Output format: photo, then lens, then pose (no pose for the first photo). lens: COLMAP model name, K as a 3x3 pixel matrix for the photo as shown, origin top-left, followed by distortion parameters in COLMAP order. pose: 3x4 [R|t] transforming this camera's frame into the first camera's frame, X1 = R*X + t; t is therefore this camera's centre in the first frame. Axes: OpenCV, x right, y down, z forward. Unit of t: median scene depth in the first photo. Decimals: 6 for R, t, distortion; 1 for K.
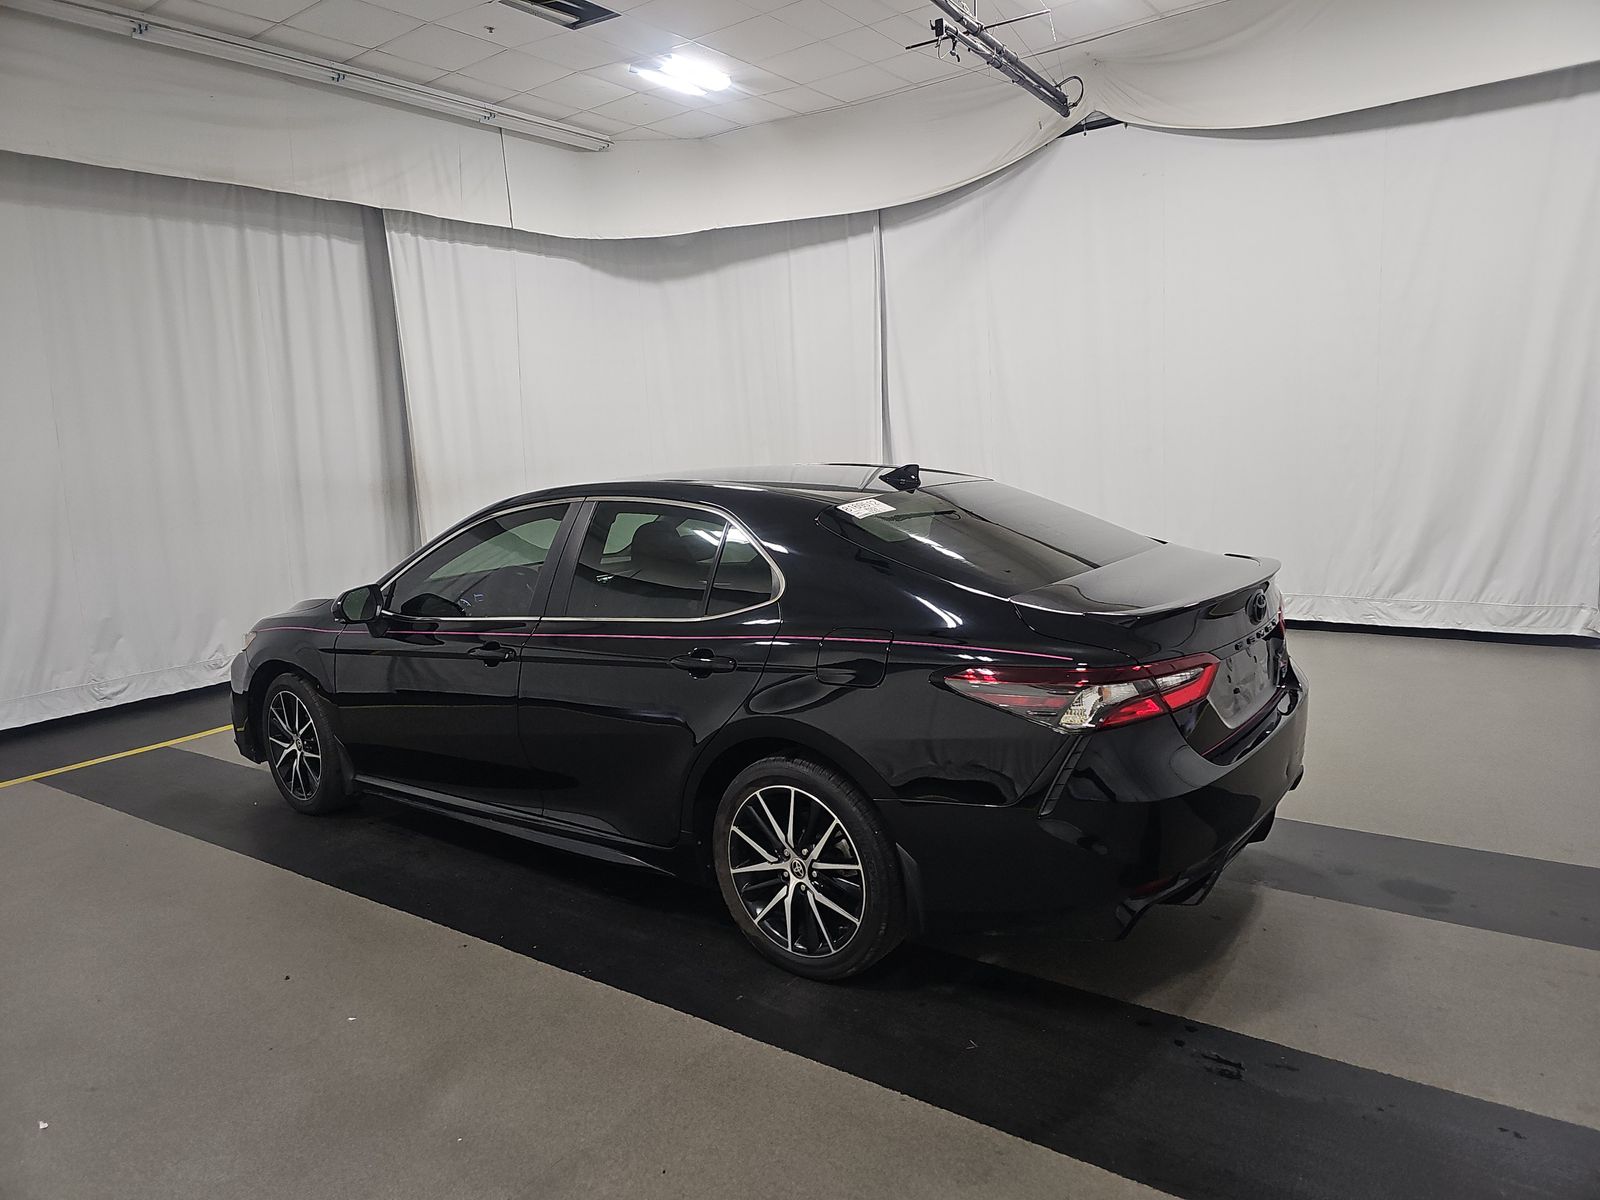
lens RADIAL K [[1039.0, 0, 800.4], [0, 1039.0, 605.7], [0, 0, 1]] dist [0.039829, -0.049661]
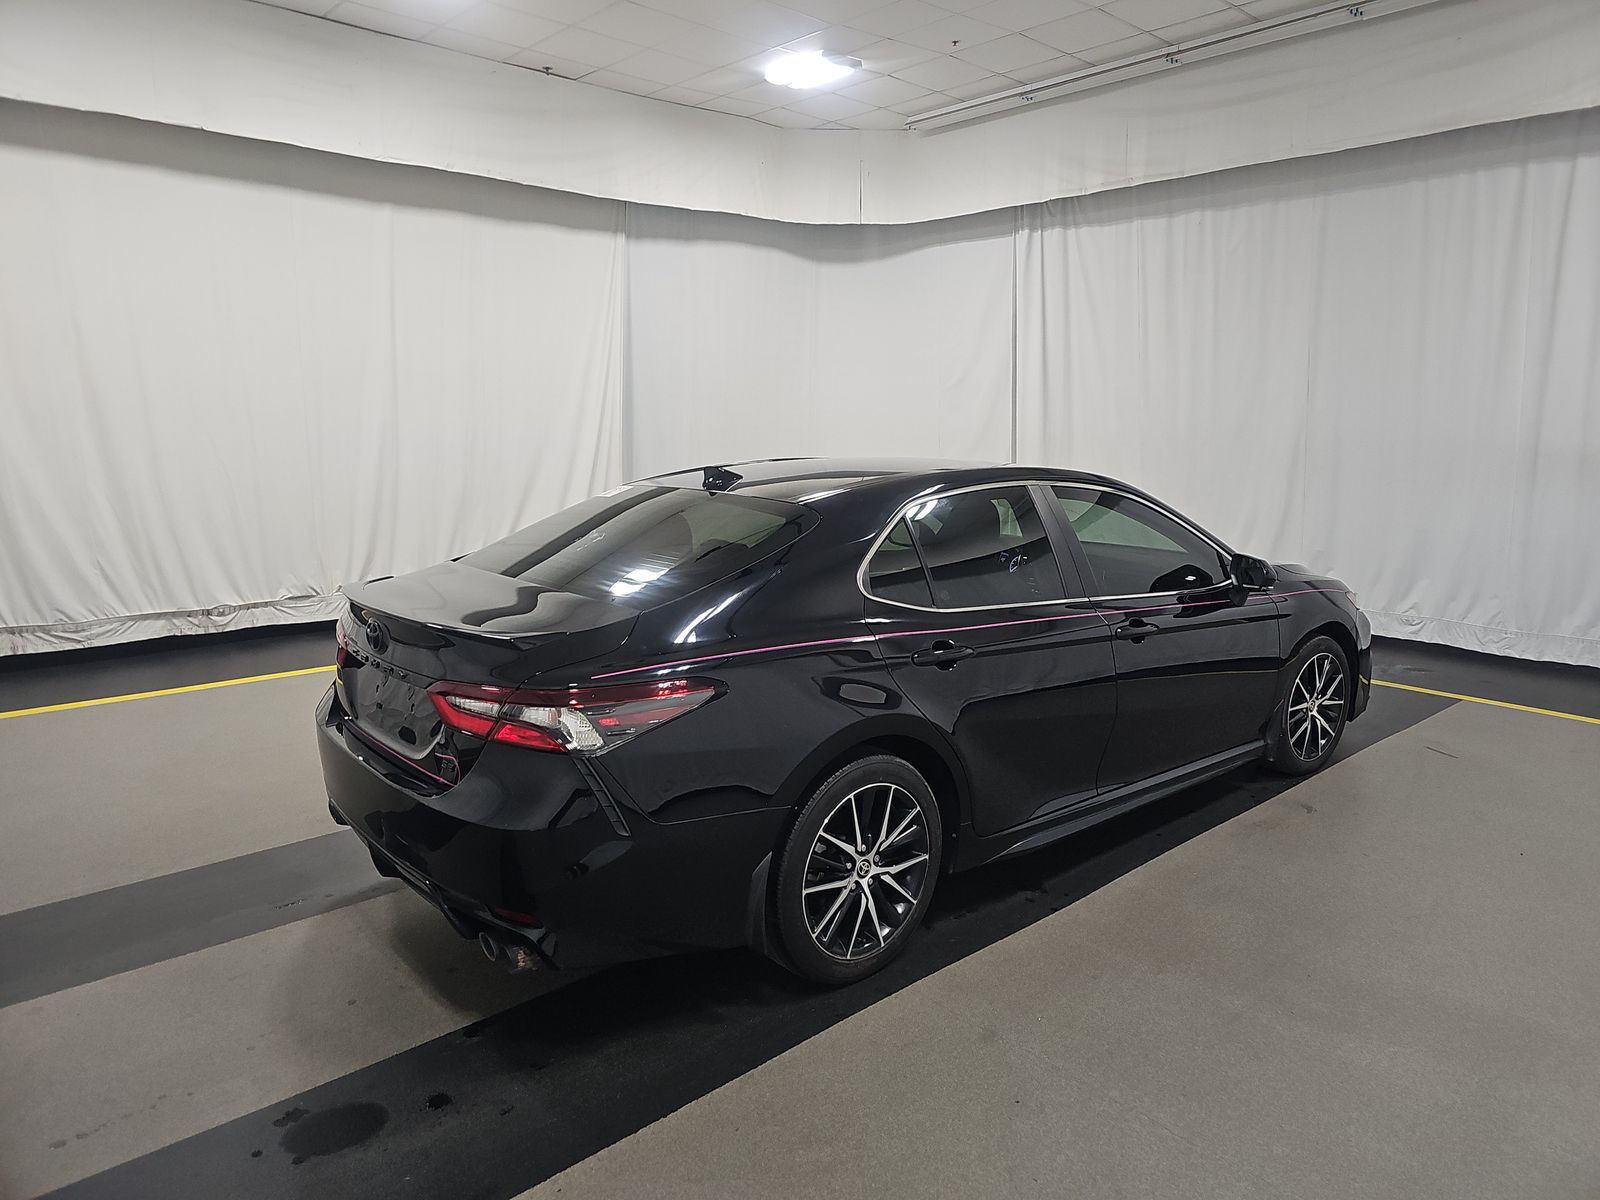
lens RADIAL K [[1039.0, 0, 800.4], [0, 1039.0, 605.7], [0, 0, 1]] dist [0.039829, -0.049661]
pose [[-0.202136, 0.223281, -0.953565, 0.519303], [-0.145339, 0.956044, 0.254670, -0.136128], [0.968513, 0.190069, -0.160800, 0.608742]]
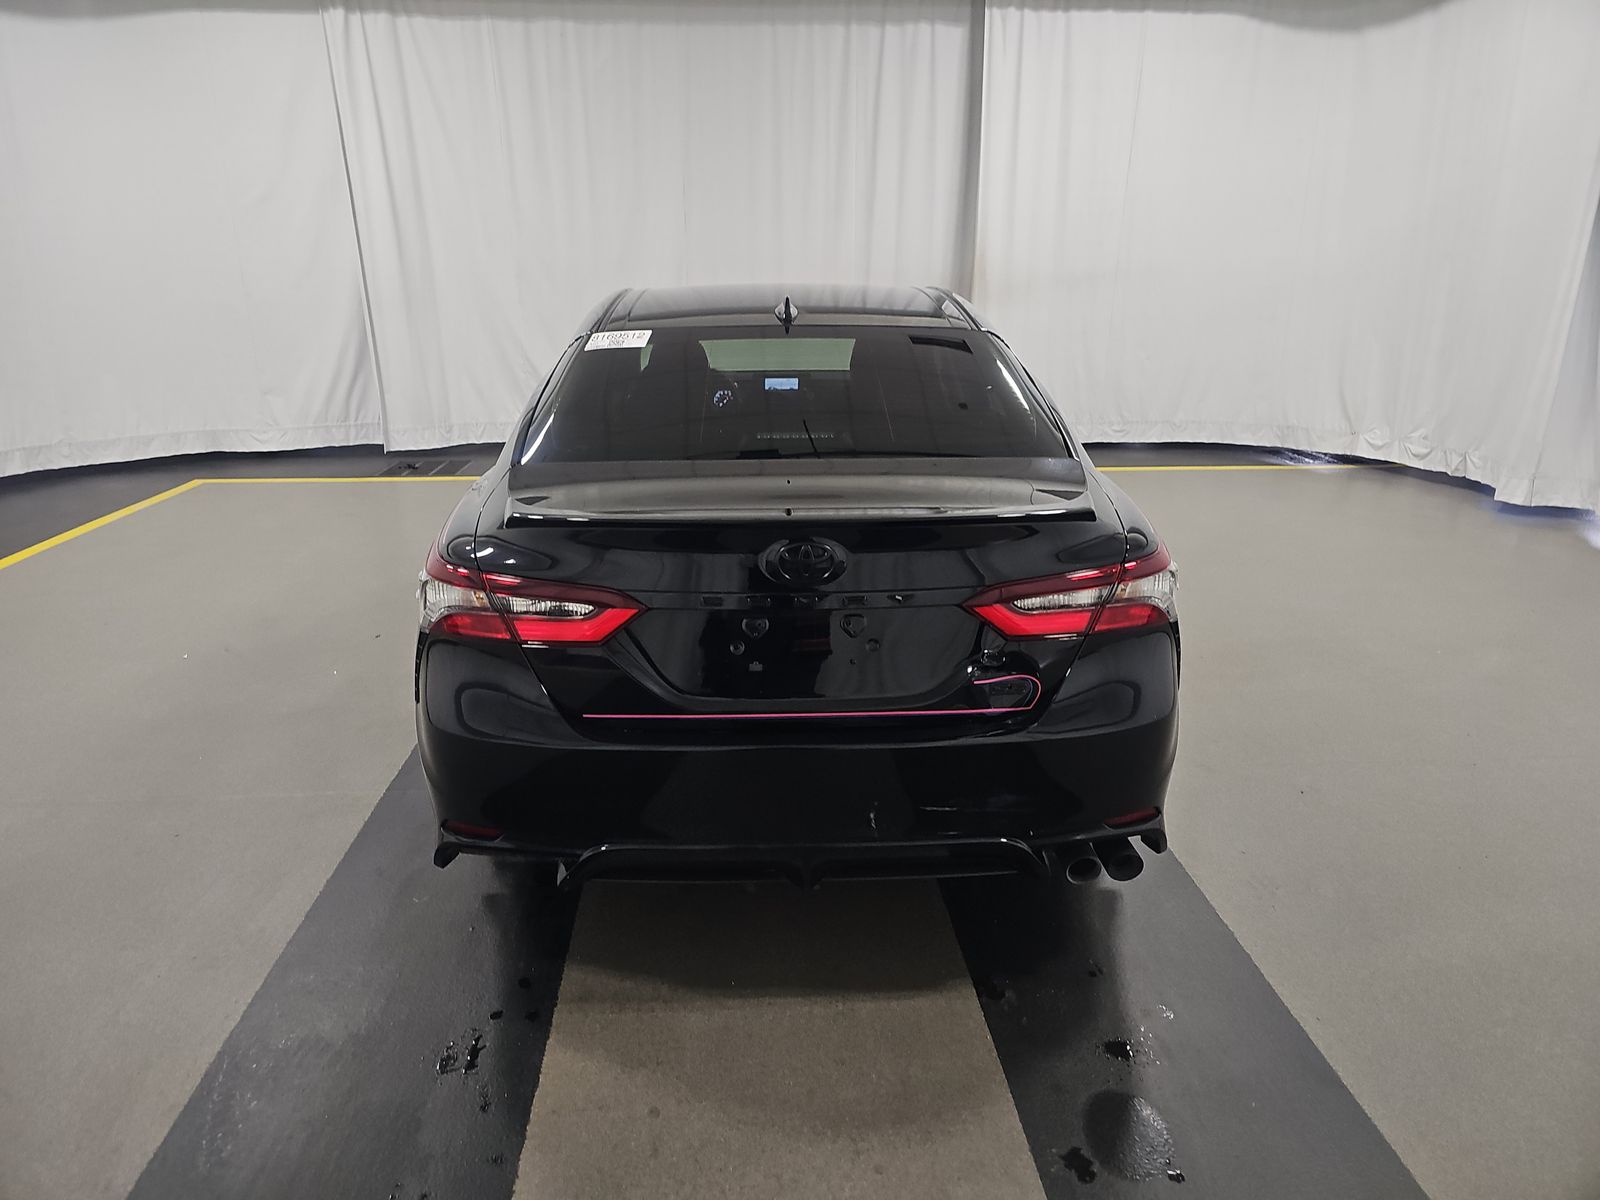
lens RADIAL K [[1039.0, 0, 800.4], [0, 1039.0, 605.7], [0, 0, 1]] dist [0.039829, -0.049661]
pose [[0.631338, 0.295042, -0.717191, 0.376535], [-0.151427, 0.953901, 0.259120, -0.062090], [0.760580, -0.054990, 0.646911, 0.232504]]
